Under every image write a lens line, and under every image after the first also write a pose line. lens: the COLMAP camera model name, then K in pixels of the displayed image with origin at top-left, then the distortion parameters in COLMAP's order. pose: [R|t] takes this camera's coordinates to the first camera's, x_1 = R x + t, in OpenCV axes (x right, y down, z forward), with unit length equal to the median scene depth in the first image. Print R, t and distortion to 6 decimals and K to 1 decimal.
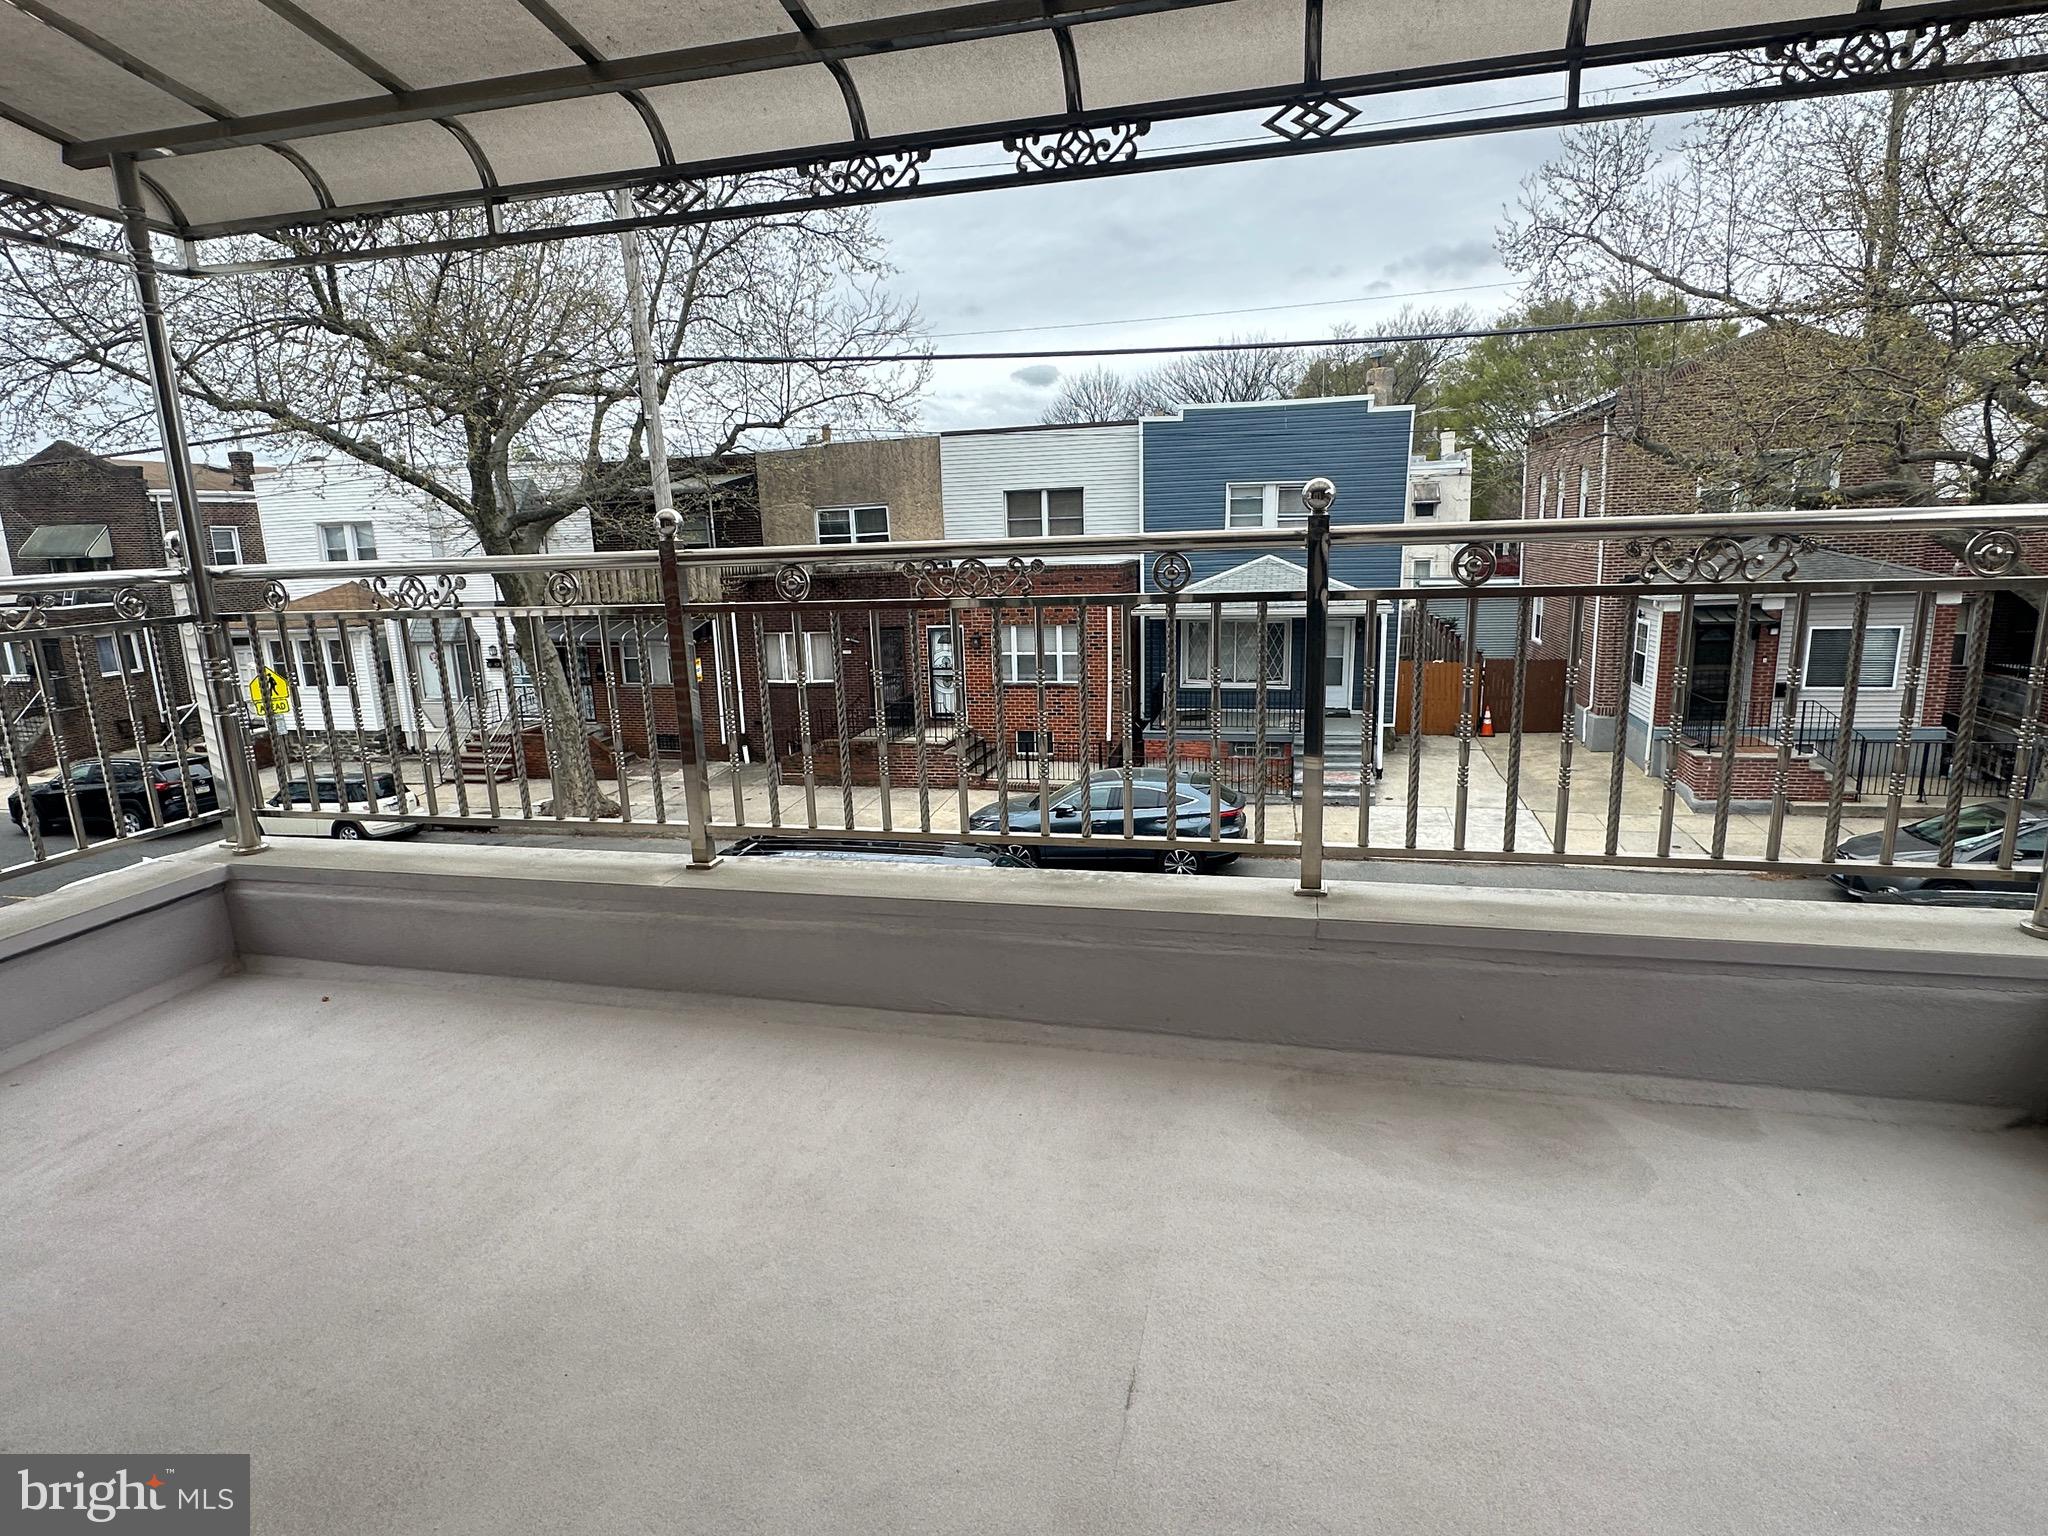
lens RADIAL K [[1086.4, 0, 1009.5], [0, 1086.4, 773.1], [0, 0, 1]] dist [-0.007839, 0.000995]
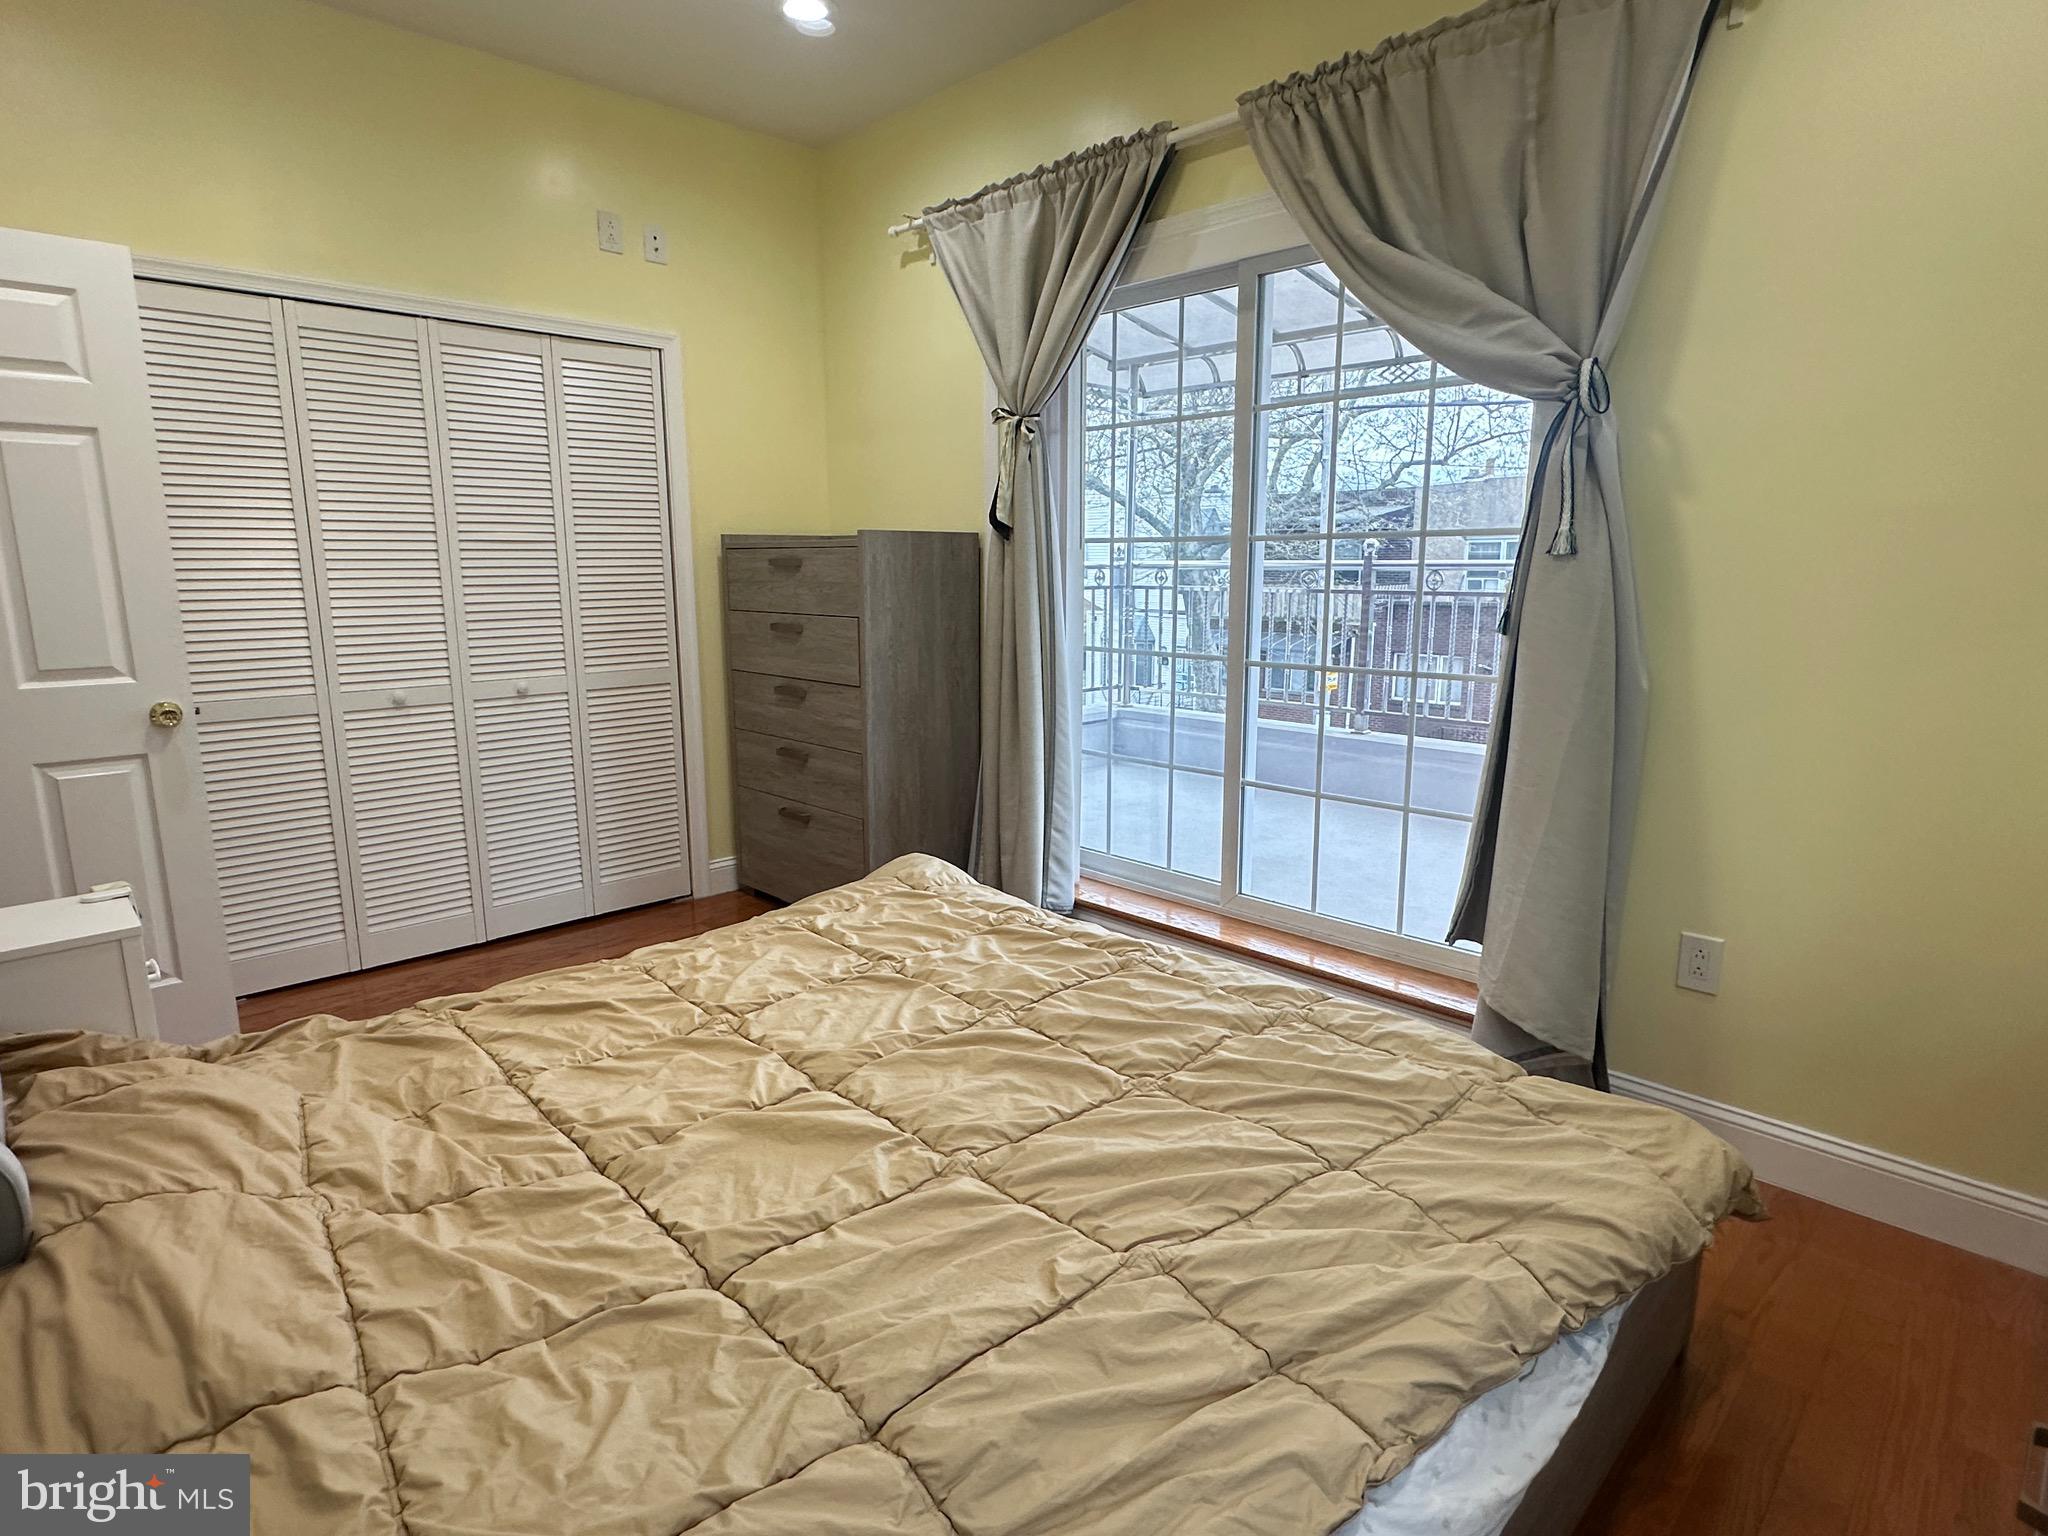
lens RADIAL K [[1086.4, 0, 1014.6], [0, 1086.4, 768.5], [0, 0, 1]] dist [-0.007839, 0.000995]
pose [[0.845843, 0.135405, -0.515961, 0.026742], [-0.149580, 0.988647, 0.014238, 0.030940], [0.512031, 0.065134, 0.856494, -0.129162]]
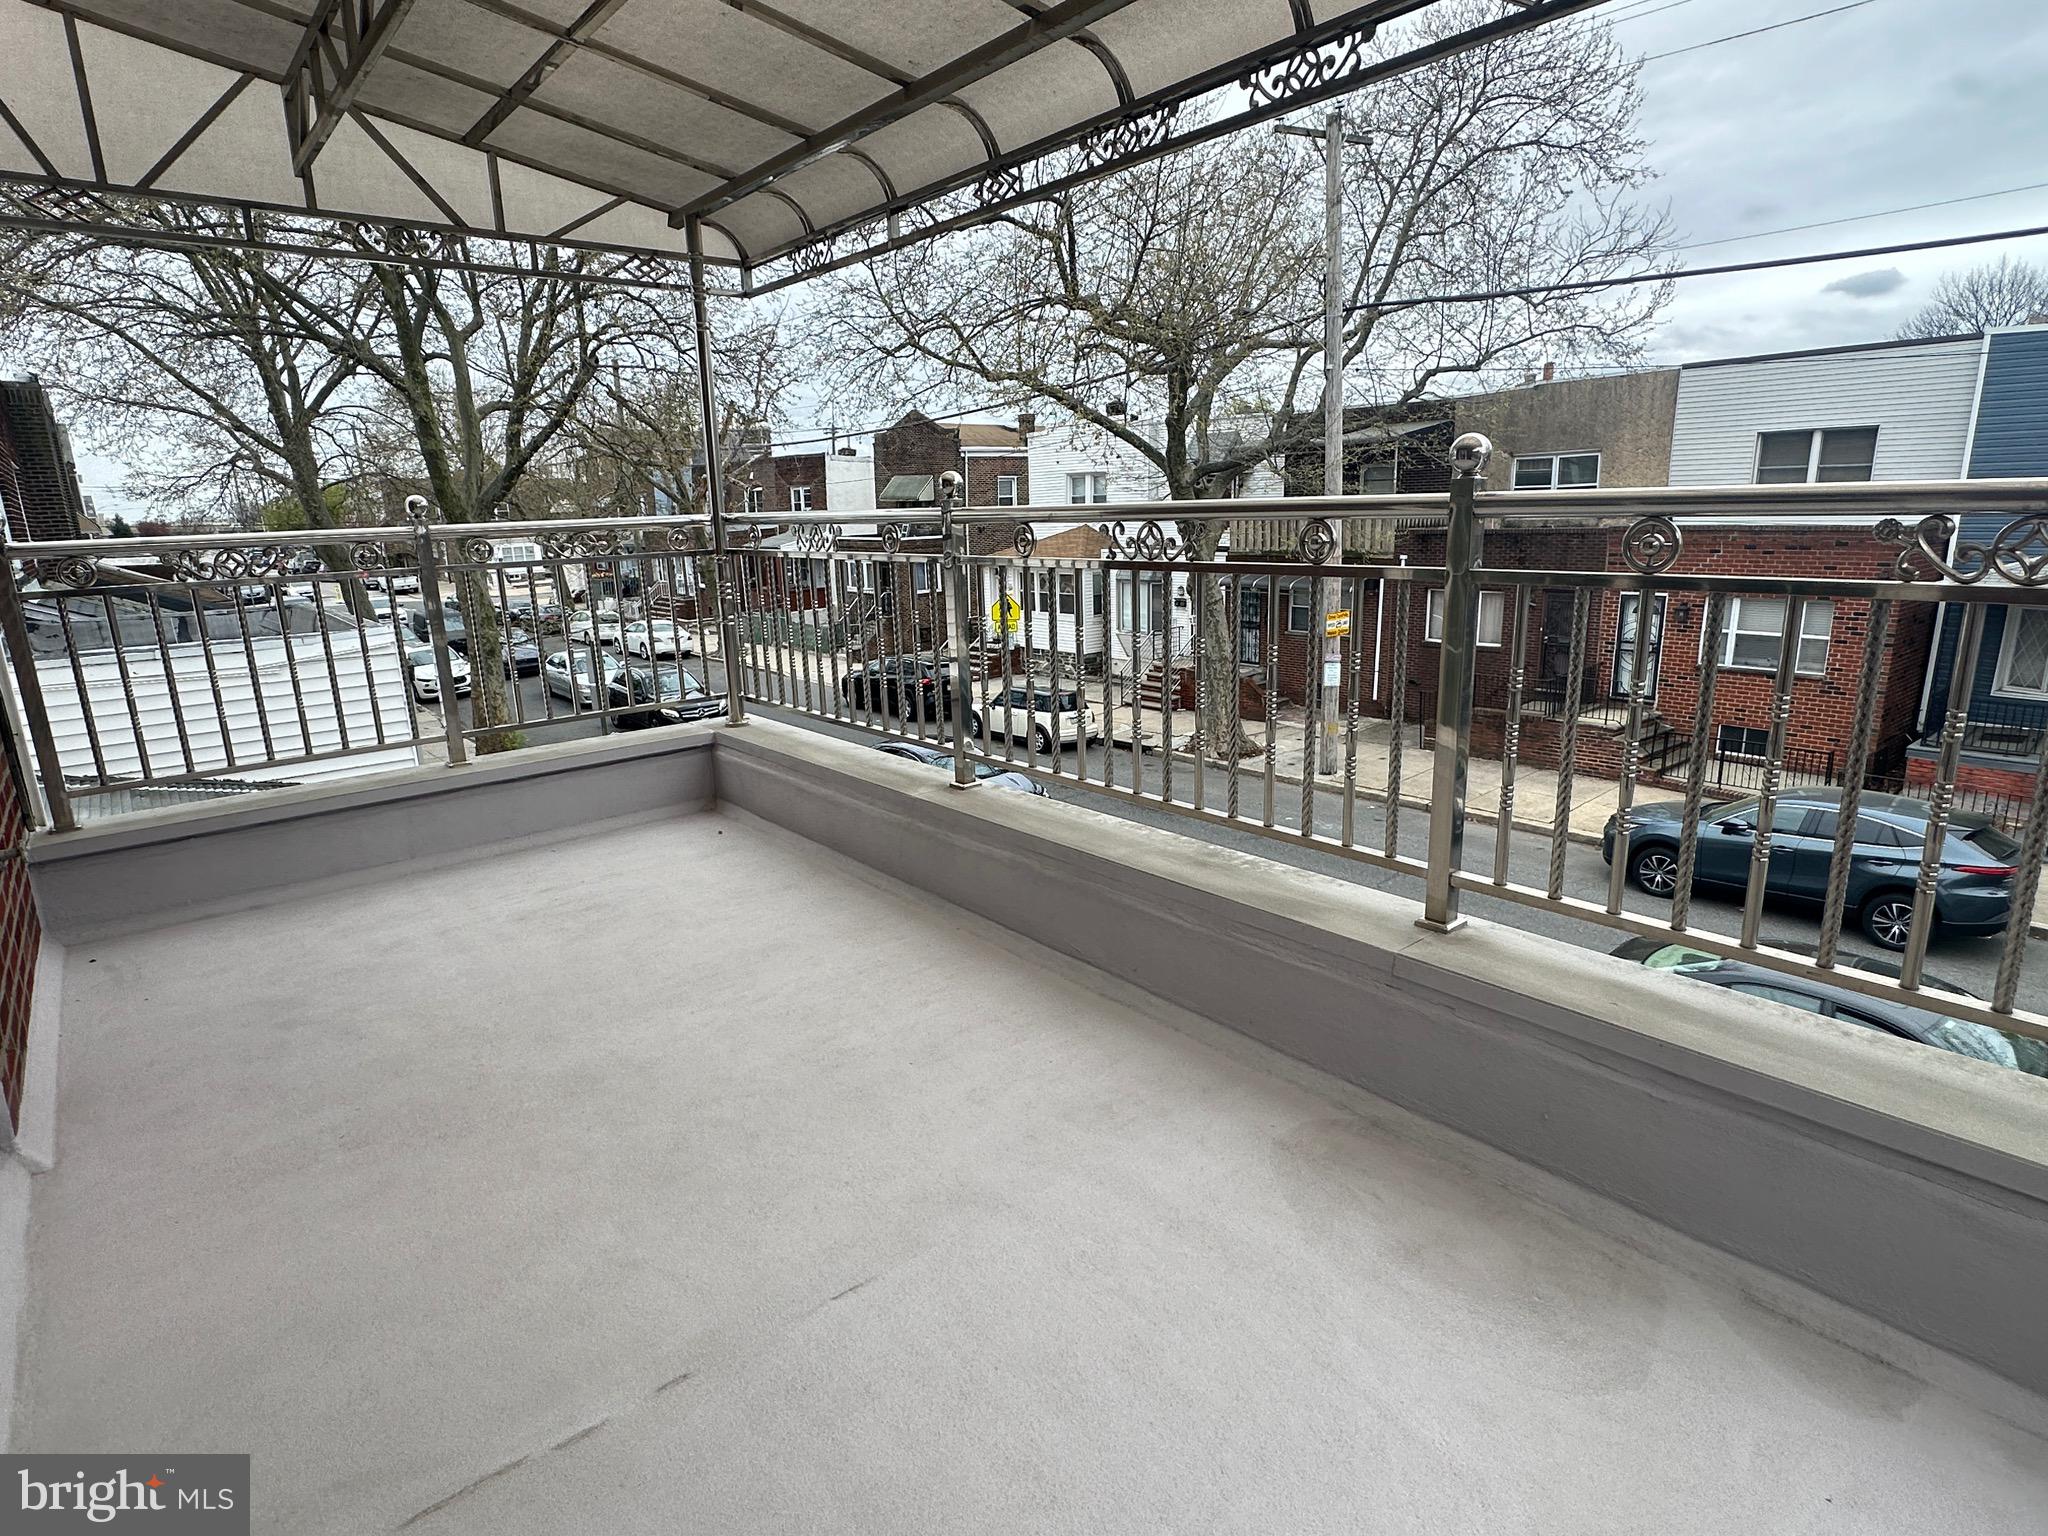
lens RADIAL K [[1086.4, 0, 1025.9], [0, 1086.4, 774.5], [0, 0, 1]] dist [-0.007839, 0.000995]
pose [[0.807118, 0.154784, -0.569739, 0.063929], [-0.128532, 0.987942, 0.086316, -0.005194], [0.576230, 0.003563, 0.817280, 0.015852]]
